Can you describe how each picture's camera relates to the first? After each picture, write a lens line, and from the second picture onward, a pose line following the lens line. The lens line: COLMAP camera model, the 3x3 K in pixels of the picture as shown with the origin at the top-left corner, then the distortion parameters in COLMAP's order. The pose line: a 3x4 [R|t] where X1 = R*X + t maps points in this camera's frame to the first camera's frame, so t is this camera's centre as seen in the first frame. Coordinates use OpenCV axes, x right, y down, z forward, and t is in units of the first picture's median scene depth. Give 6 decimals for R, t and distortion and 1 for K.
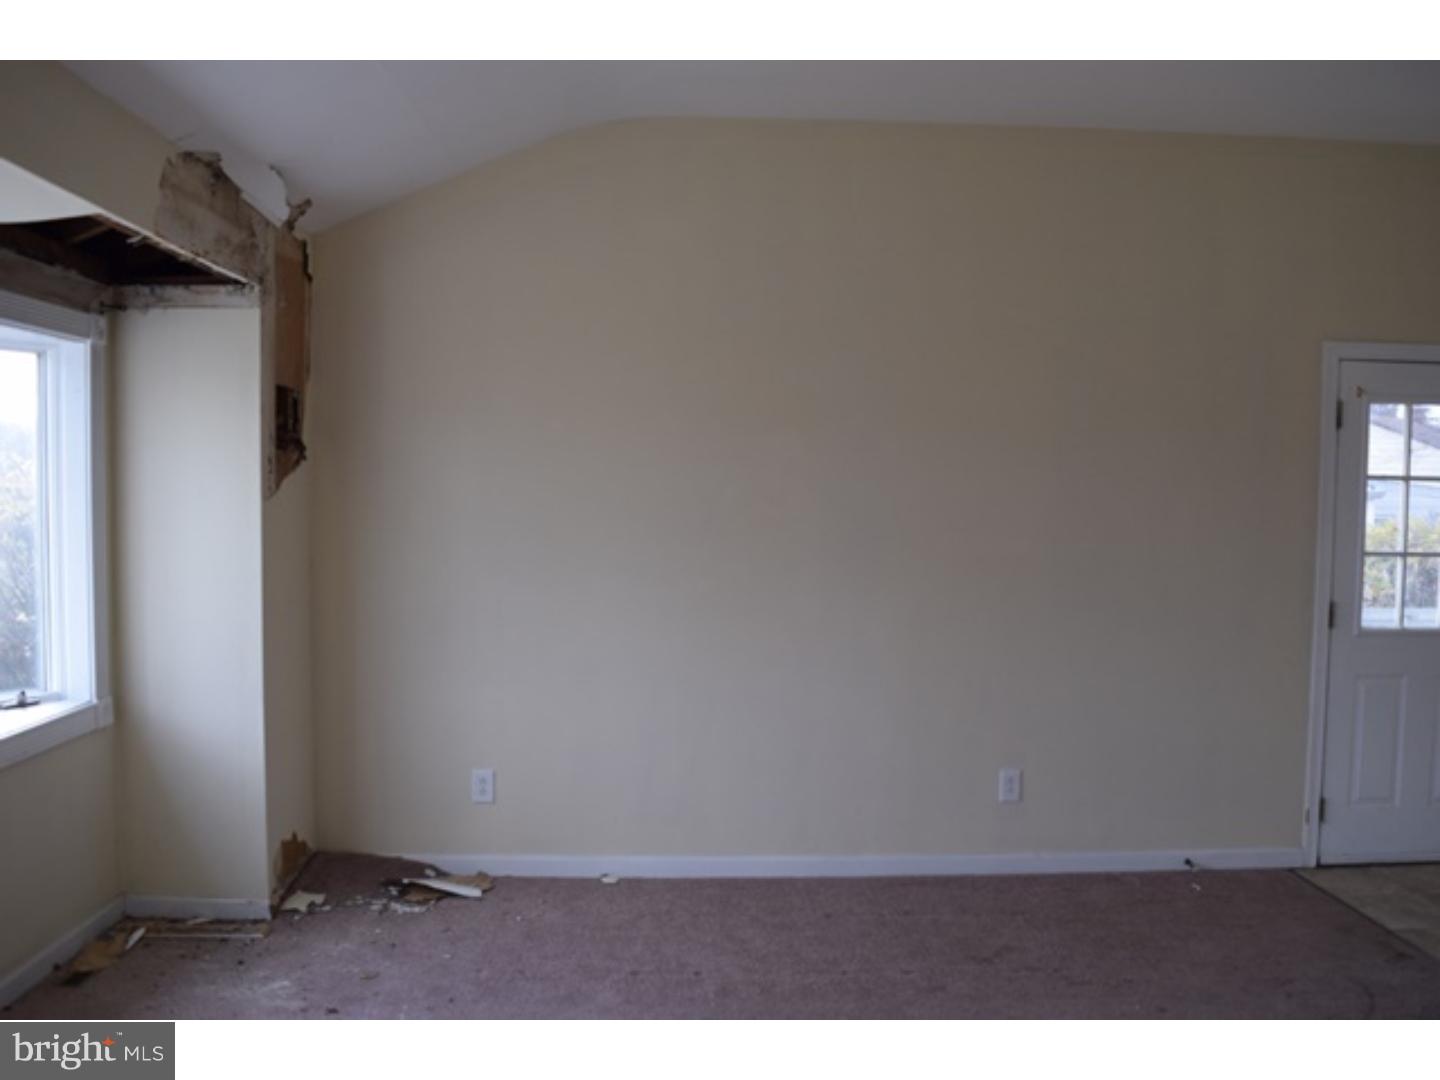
lens RADIAL K [[1129.4, 0, 721.2], [0, 1129.4, 536.7], [0, 0, 1]] dist [-0.098575, 0.026314]
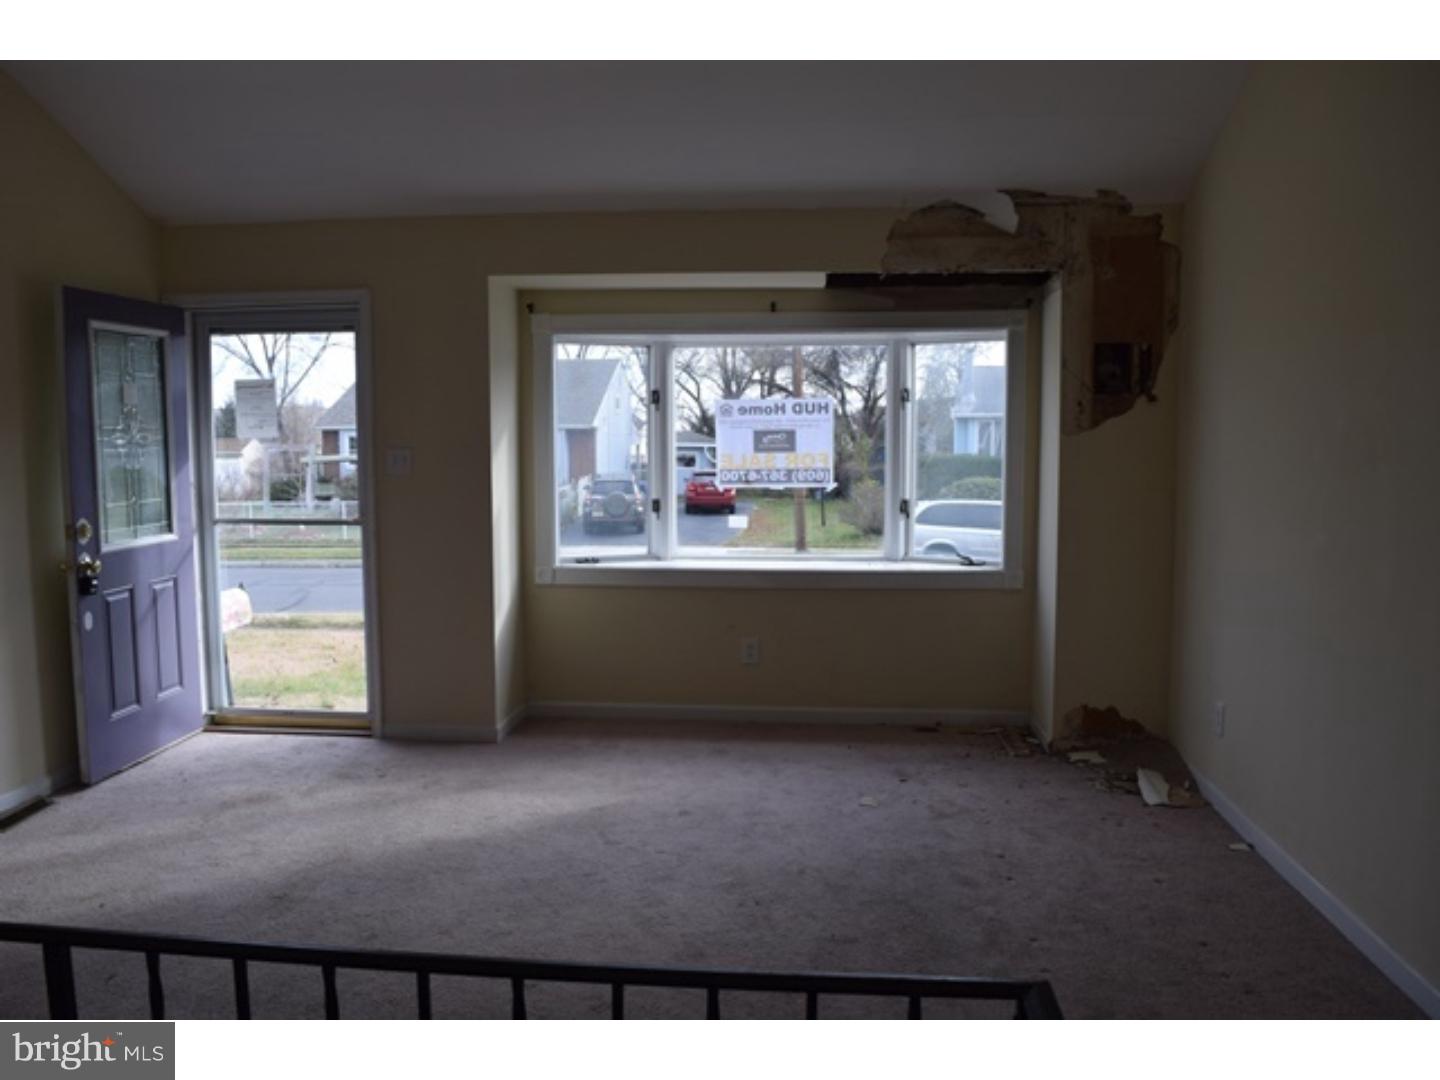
lens RADIAL K [[1129.4, 0, 727.1], [0, 1129.4, 542.0], [0, 0, 1]] dist [-0.098575, 0.026314]
pose [[-0.127910, 0.081694, -0.988415, 0.823350], [-0.038995, 0.995417, 0.087319, -0.005768], [0.991019, 0.049713, -0.124138, 0.676969]]
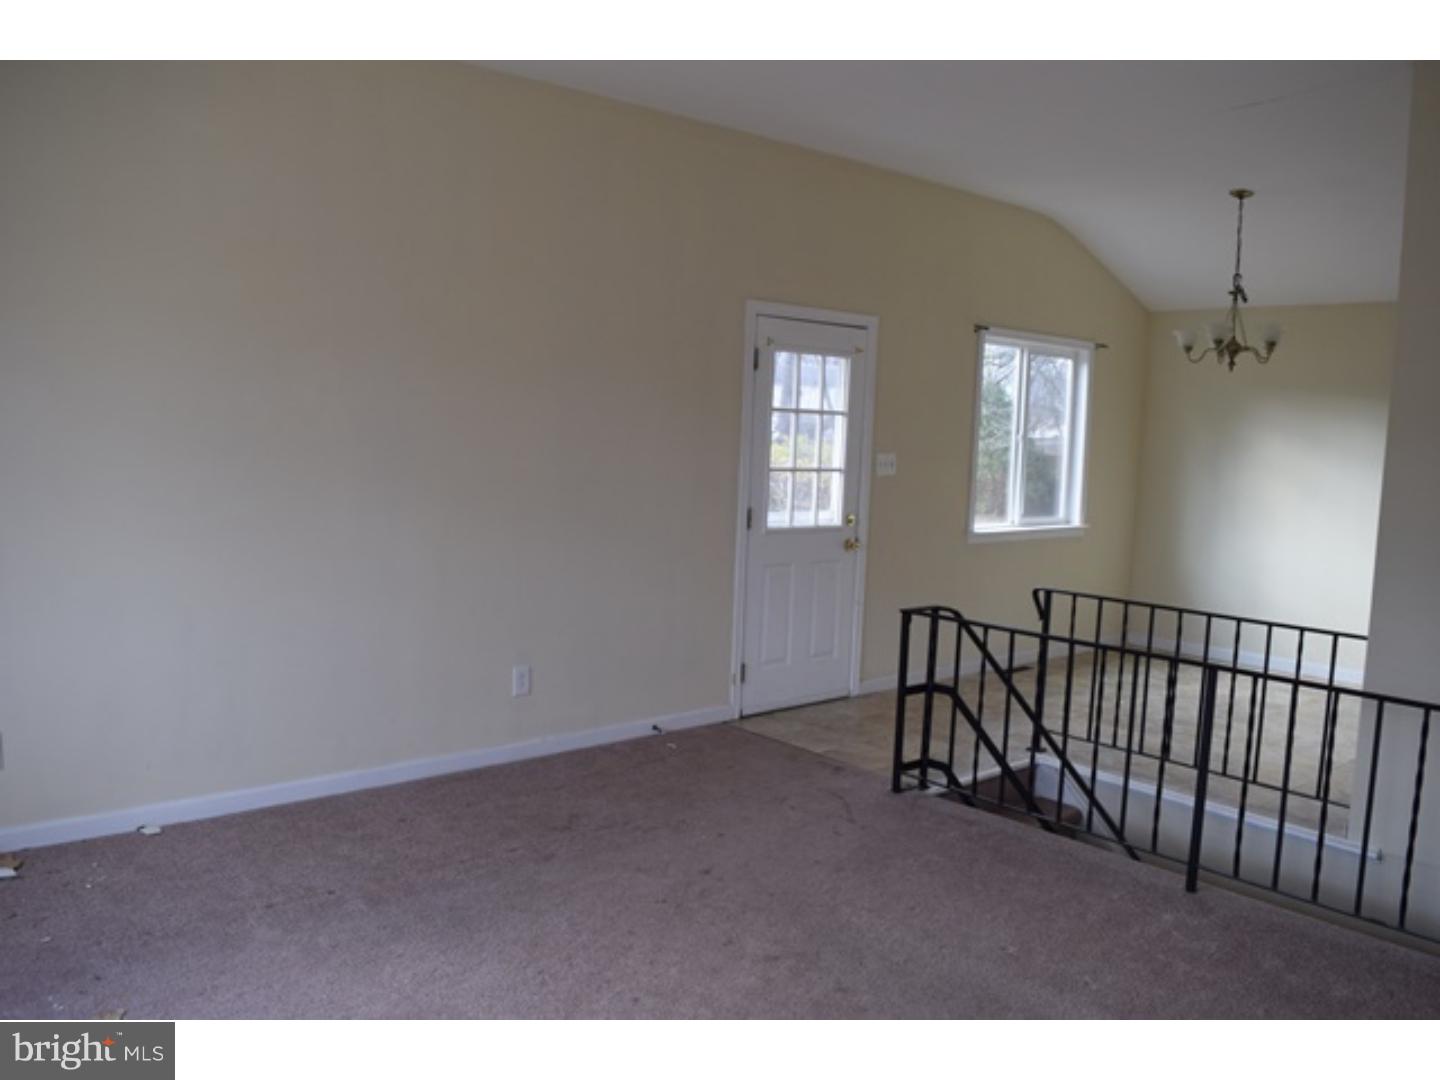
lens RADIAL K [[1129.4, 0, 709.5], [0, 1129.4, 534.6], [0, 0, 1]] dist [-0.098575, 0.026314]
pose [[0.775852, -0.041844, 0.629525, -0.298918], [-0.002147, 0.997617, 0.068957, 0.000478], [-0.630911, -0.054852, 0.773914, 0.024687]]
